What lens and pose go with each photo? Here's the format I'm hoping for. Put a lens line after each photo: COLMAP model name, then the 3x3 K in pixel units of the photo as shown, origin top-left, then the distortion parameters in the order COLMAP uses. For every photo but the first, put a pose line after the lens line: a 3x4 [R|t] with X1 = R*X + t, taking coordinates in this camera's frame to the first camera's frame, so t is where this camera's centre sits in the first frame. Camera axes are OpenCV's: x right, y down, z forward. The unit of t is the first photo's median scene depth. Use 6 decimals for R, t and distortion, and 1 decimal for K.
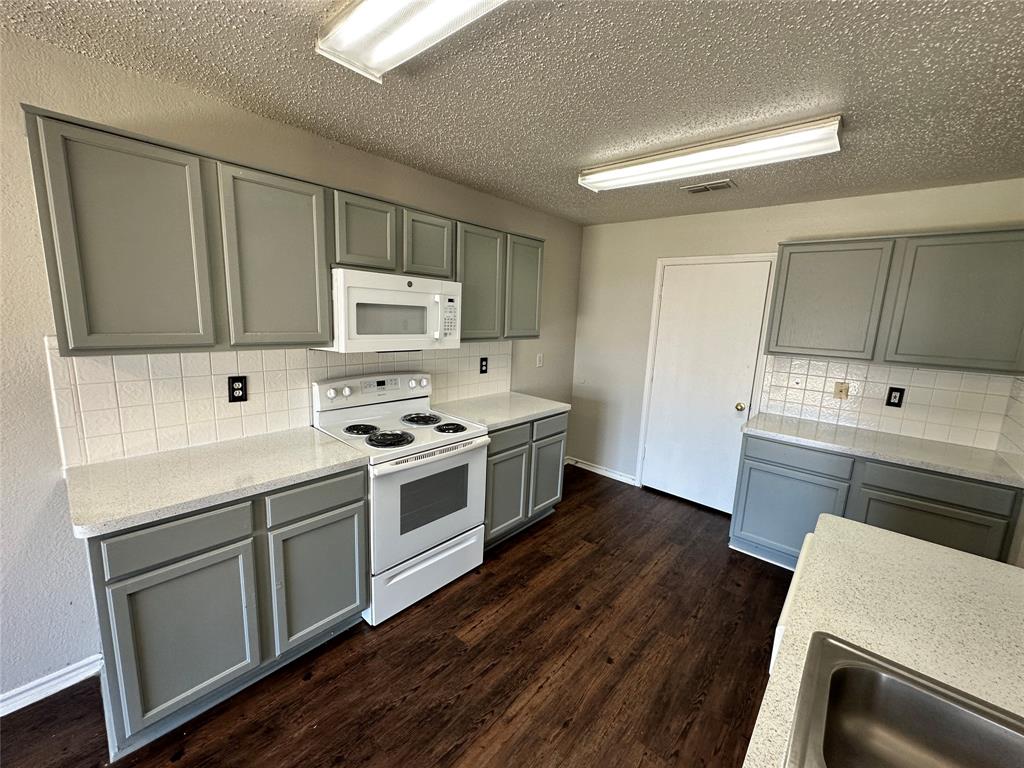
lens RADIAL K [[409.6, 0, 512.6], [0, 409.6, 382.4], [0, 0, 1]] dist [-0.003129, 0.000923]
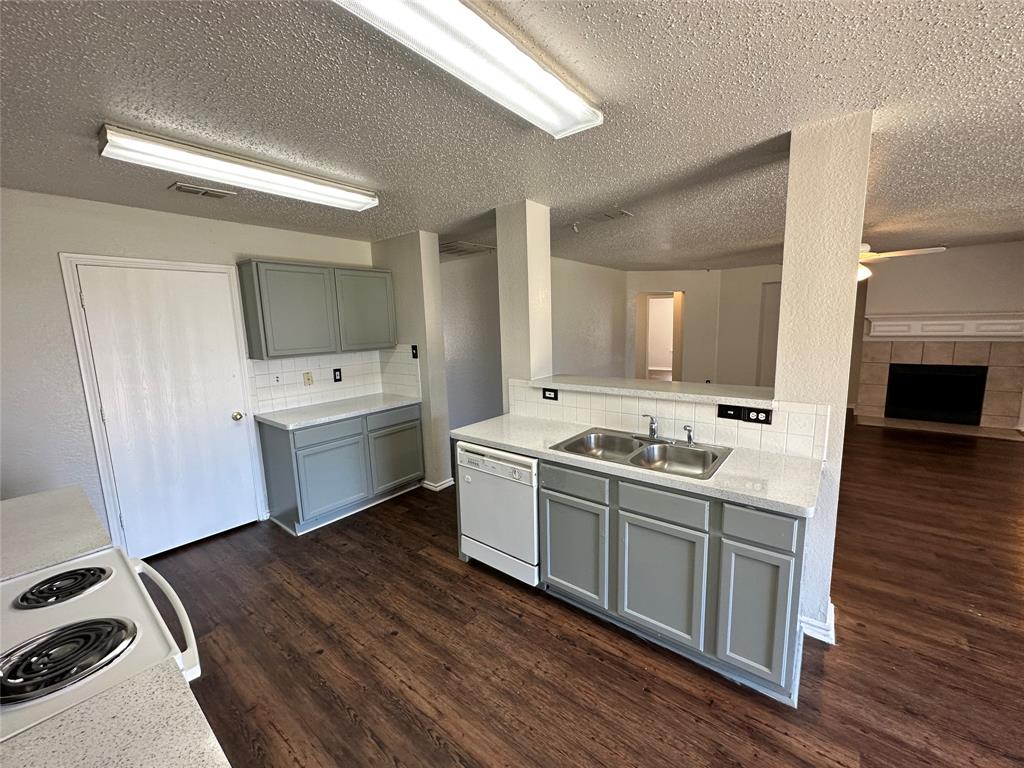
lens RADIAL K [[409.6, 0, 513.0], [0, 409.6, 382.4], [0, 0, 1]] dist [-0.003129, 0.000923]
pose [[-0.042582, -0.187015, 0.981434, -0.704740], [0.198945, 0.961065, 0.191766, -0.124701], [-0.979085, 0.203417, -0.003718, 0.512269]]
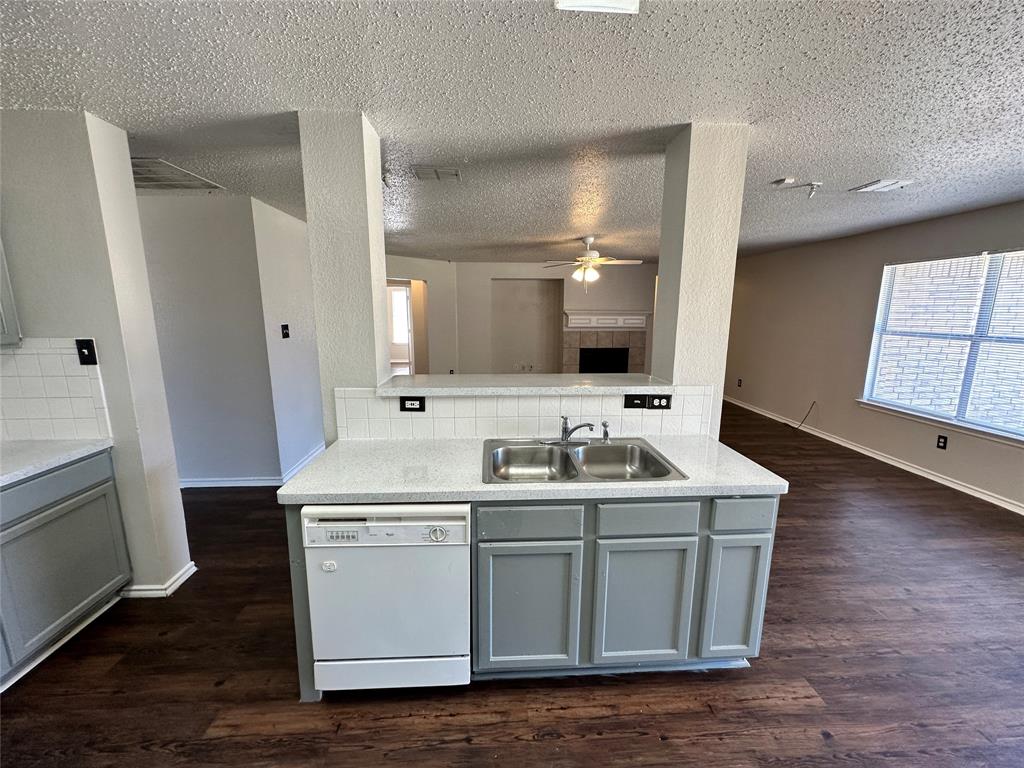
lens RADIAL K [[409.6, 0, 513.1], [0, 409.6, 382.6], [0, 0, 1]] dist [-0.003129, 0.000923]
pose [[-0.699651, -0.170154, 0.693928, -0.197985], [0.089166, 0.942842, 0.321090, -0.142120], [-0.708899, 0.286526, -0.644489, 0.850146]]
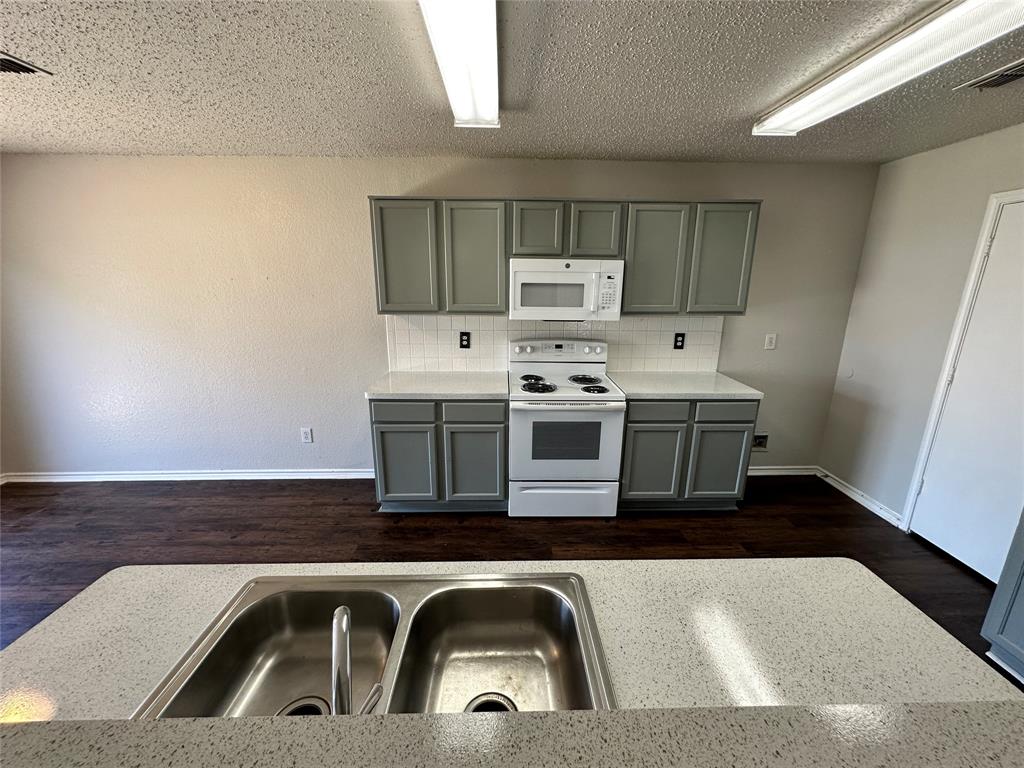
lens RADIAL K [[409.6, 0, 514.4], [0, 409.6, 382.8], [0, 0, 1]] dist [-0.003129, 0.000923]
pose [[0.678675, 0.143968, -0.720189, 0.613670], [-0.103515, 0.989561, 0.100268, 0.000942], [0.727107, 0.006501, 0.686494, 0.046463]]
